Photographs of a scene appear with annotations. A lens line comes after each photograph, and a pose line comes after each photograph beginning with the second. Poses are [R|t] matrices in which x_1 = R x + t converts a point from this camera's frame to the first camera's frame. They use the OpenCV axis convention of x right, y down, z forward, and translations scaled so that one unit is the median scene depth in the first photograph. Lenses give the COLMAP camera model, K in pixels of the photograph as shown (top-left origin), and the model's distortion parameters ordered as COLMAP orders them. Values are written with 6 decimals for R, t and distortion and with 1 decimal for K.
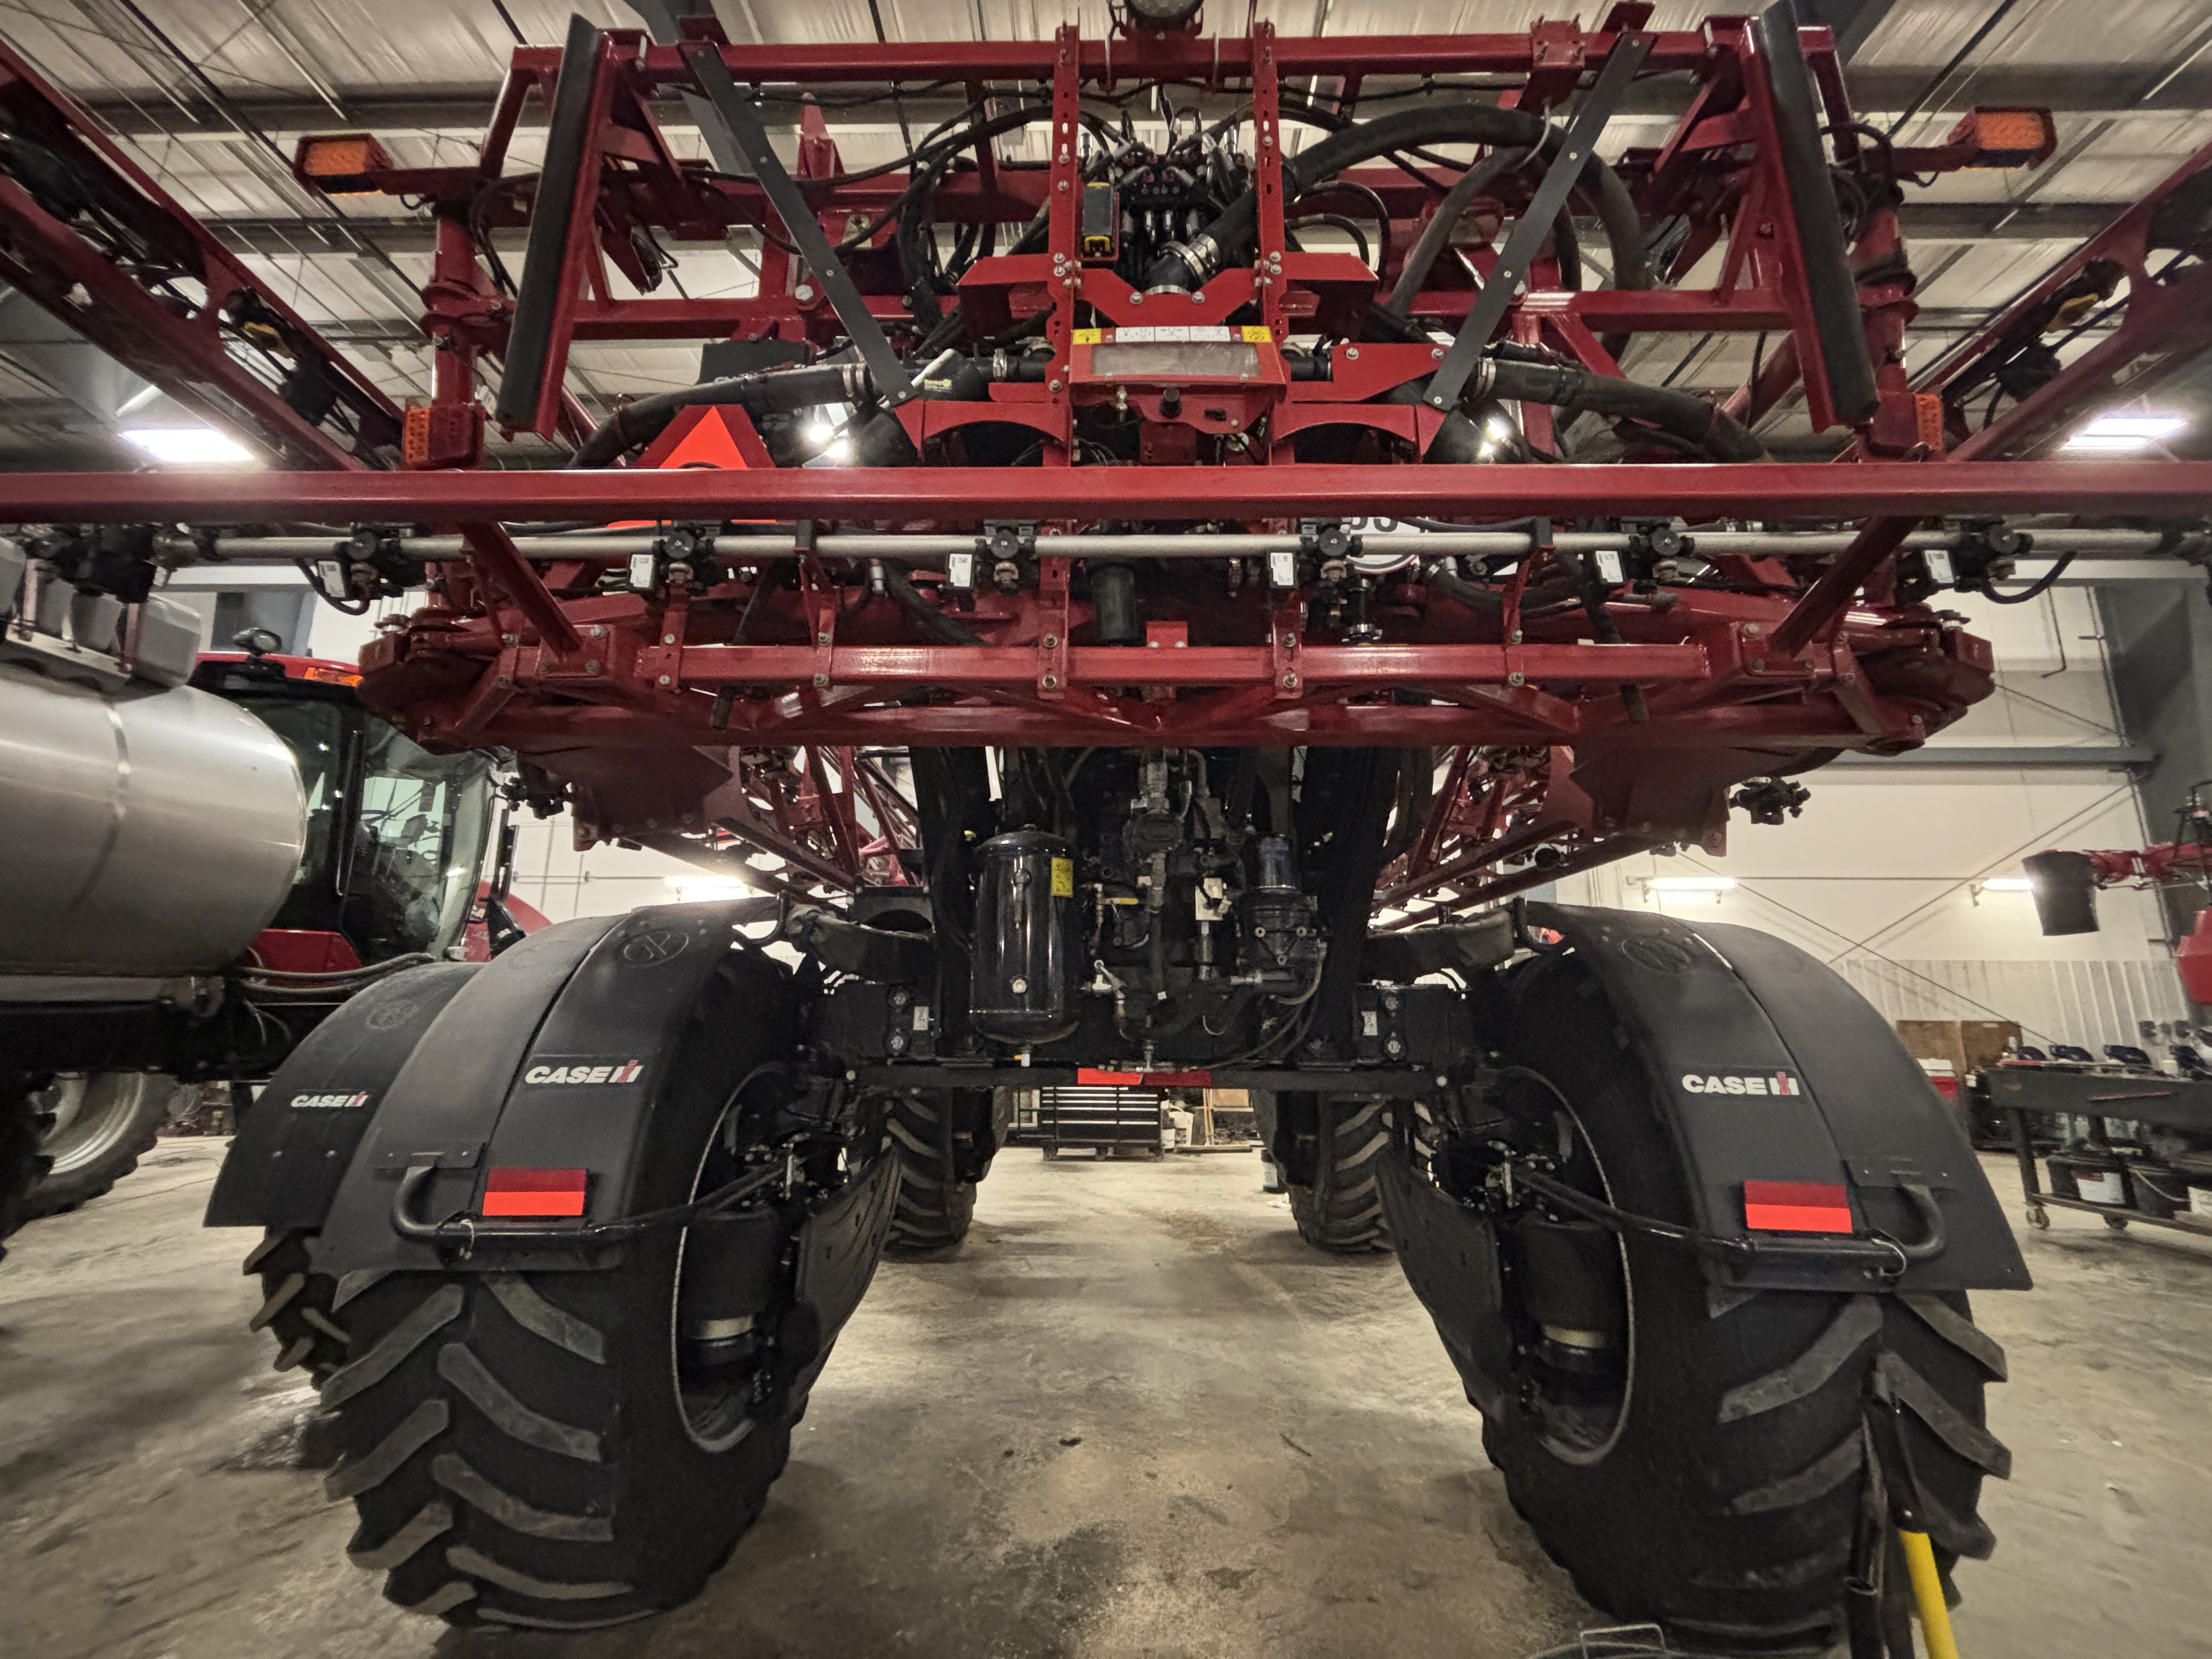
lens RADIAL K [[907.7, 0, 1106.0], [0, 907.7, 829.5], [0, 0, 1]] dist [0.003755, 0.000302]
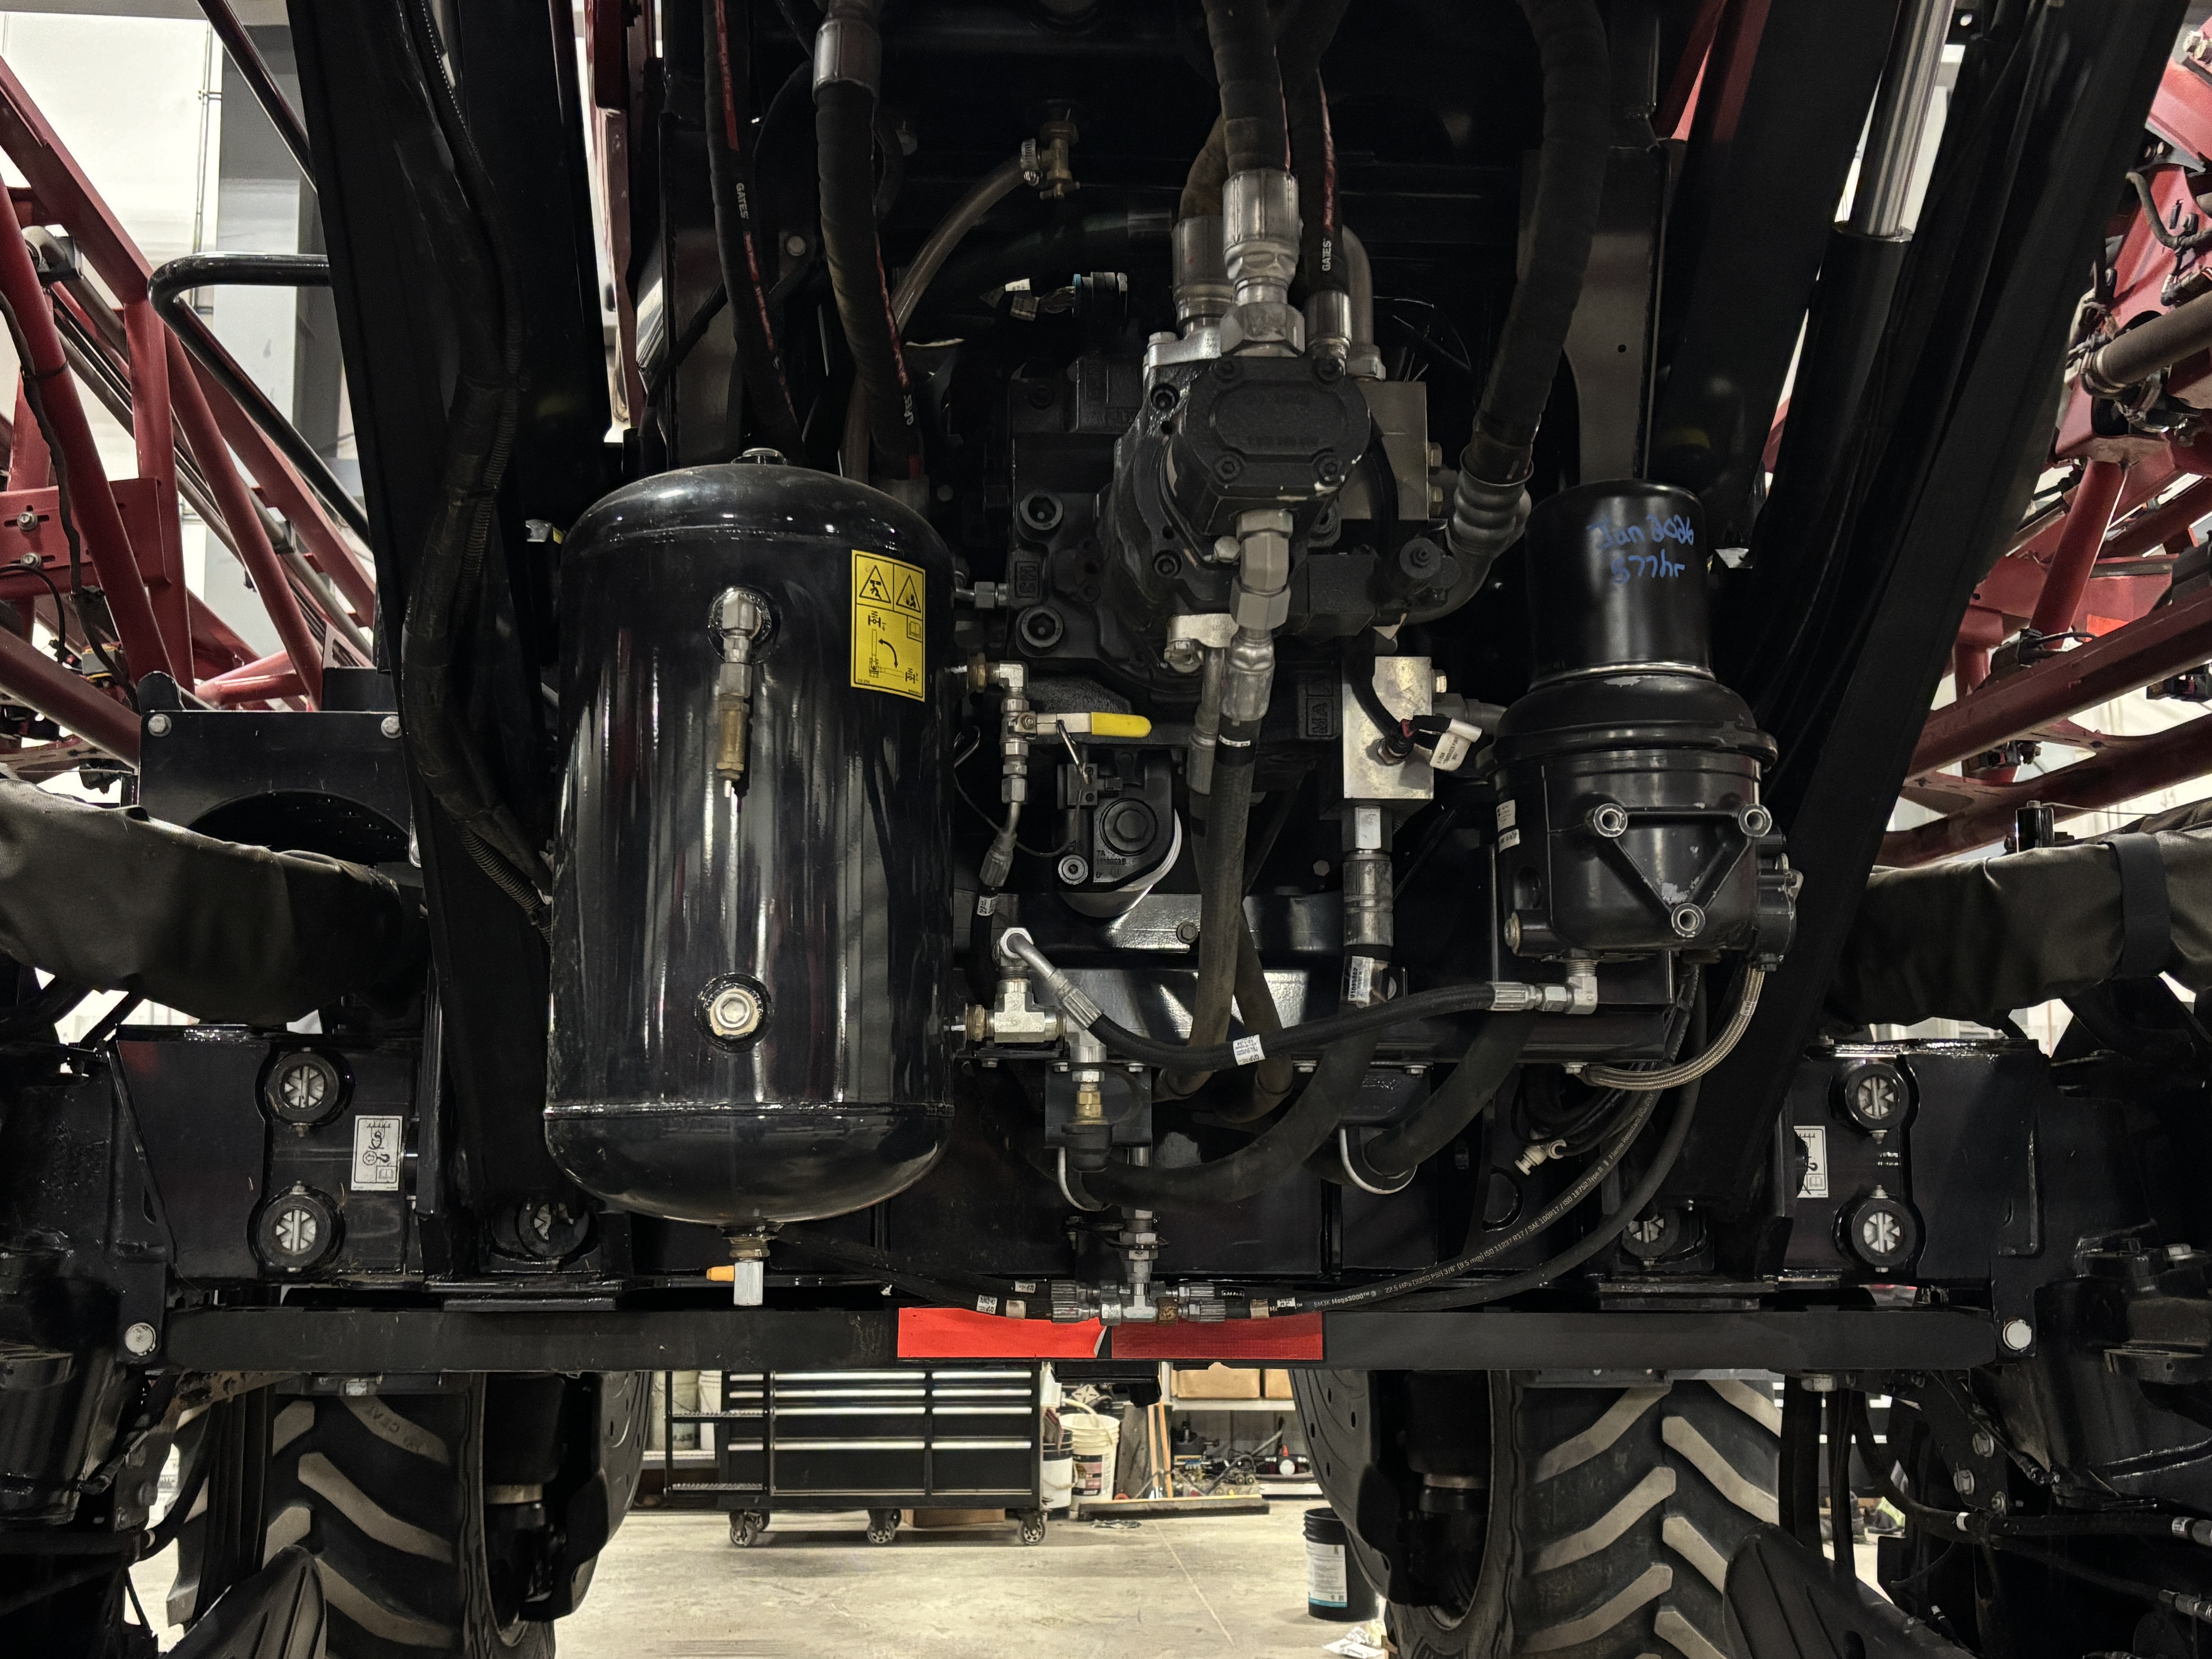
lens RADIAL K [[2305.8, 0, 1106.0], [0, 2305.8, 829.5], [0, 0, 1]] dist [0.067114, -0.229605]
pose [[0.995559, 0.008203, 0.093783, -0.033661], [-0.013335, 0.998440, 0.054226, 0.053415], [-0.093192, -0.055236, 0.994115, 0.207600]]
